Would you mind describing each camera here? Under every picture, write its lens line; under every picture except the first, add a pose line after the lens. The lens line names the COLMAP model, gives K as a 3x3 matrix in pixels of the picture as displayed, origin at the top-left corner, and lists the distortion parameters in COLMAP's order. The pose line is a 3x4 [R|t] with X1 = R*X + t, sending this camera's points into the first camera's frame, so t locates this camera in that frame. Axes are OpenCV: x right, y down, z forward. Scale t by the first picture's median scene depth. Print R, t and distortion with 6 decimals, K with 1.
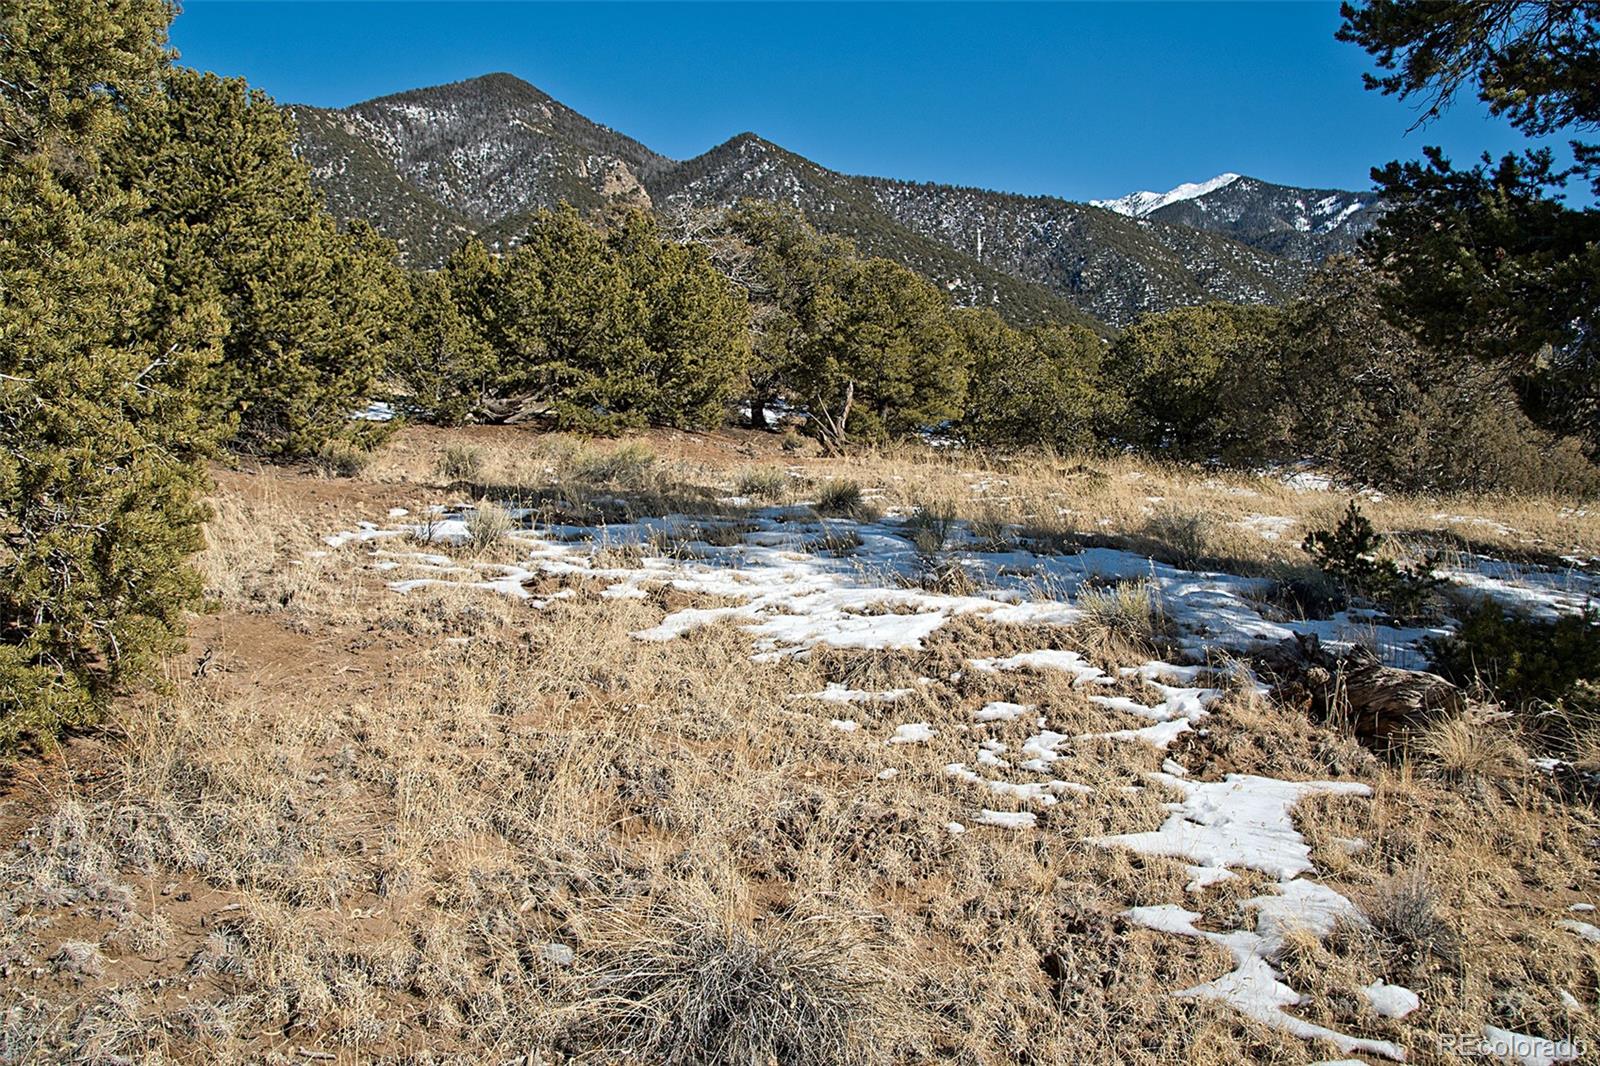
lens RADIAL K [[1295.1, 0, 797.5], [0, 1295.1, 533.2], [0, 0, 1]] dist [-0.115575, 0.086203]
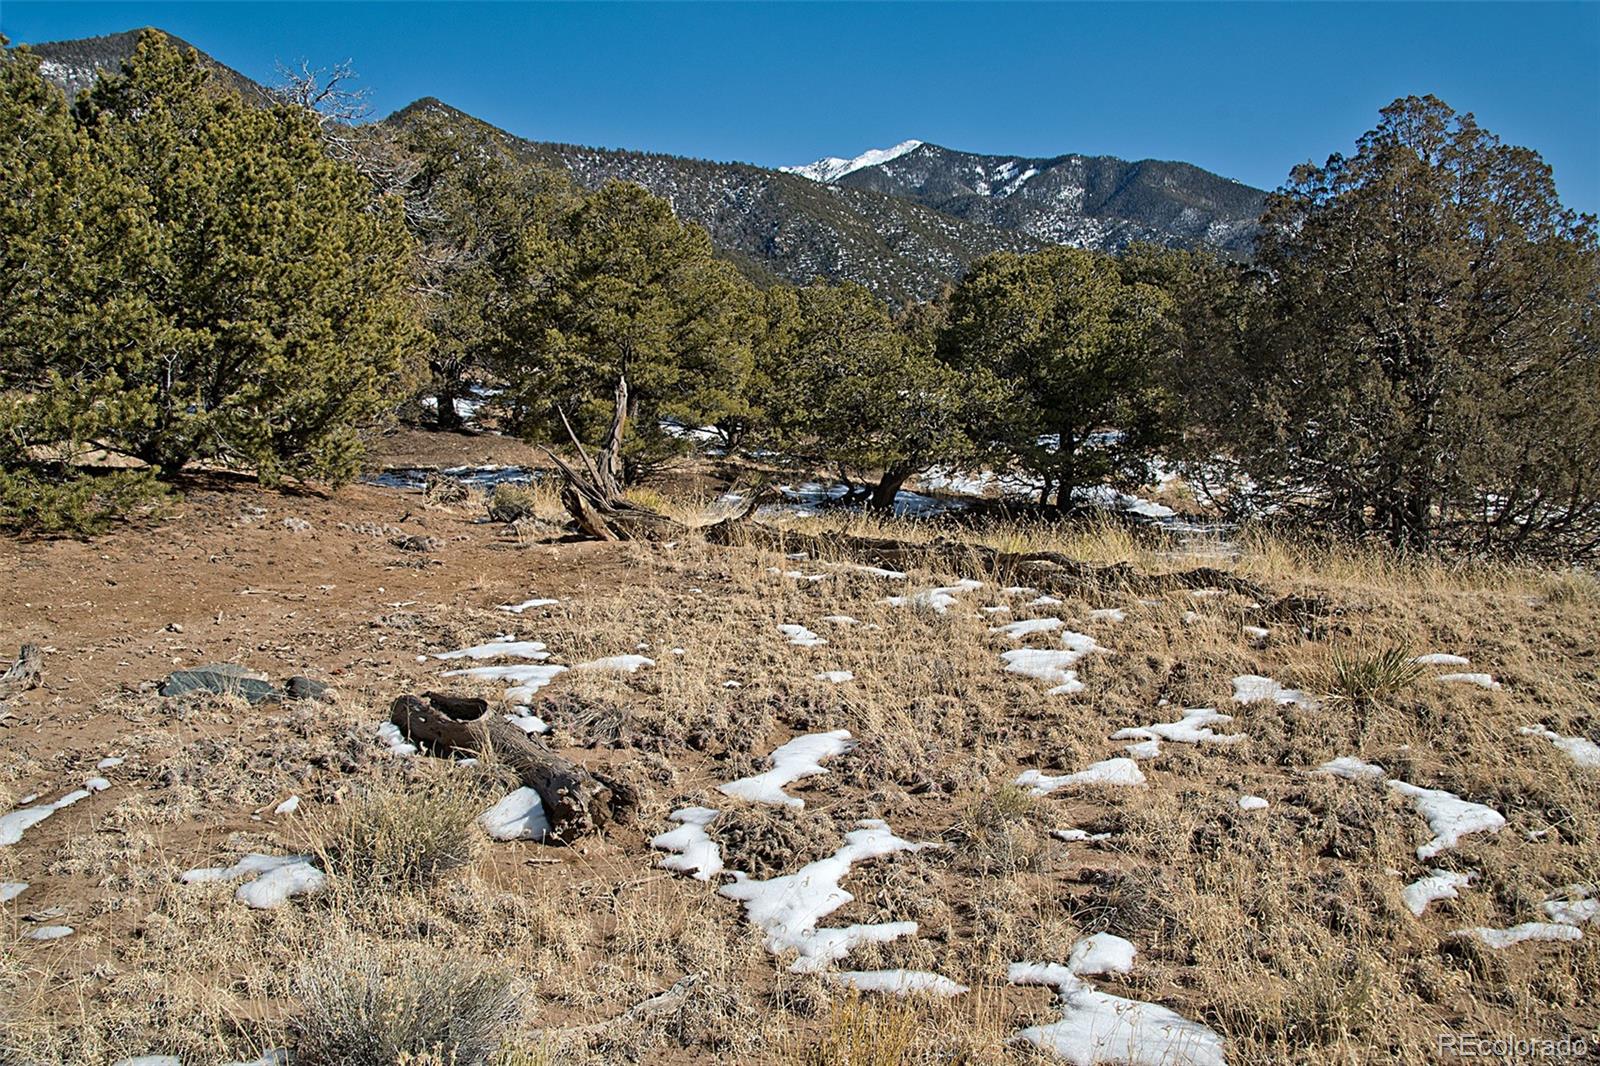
lens RADIAL K [[1295.1, 0, 802.3], [0, 1295.1, 523.5], [0, 0, 1]] dist [-0.115575, 0.086203]
pose [[0.972286, -0.053876, 0.227502, -0.003174], [0.050059, 0.998492, 0.022515, -0.029582], [-0.228372, -0.010502, 0.973517, 0.214789]]
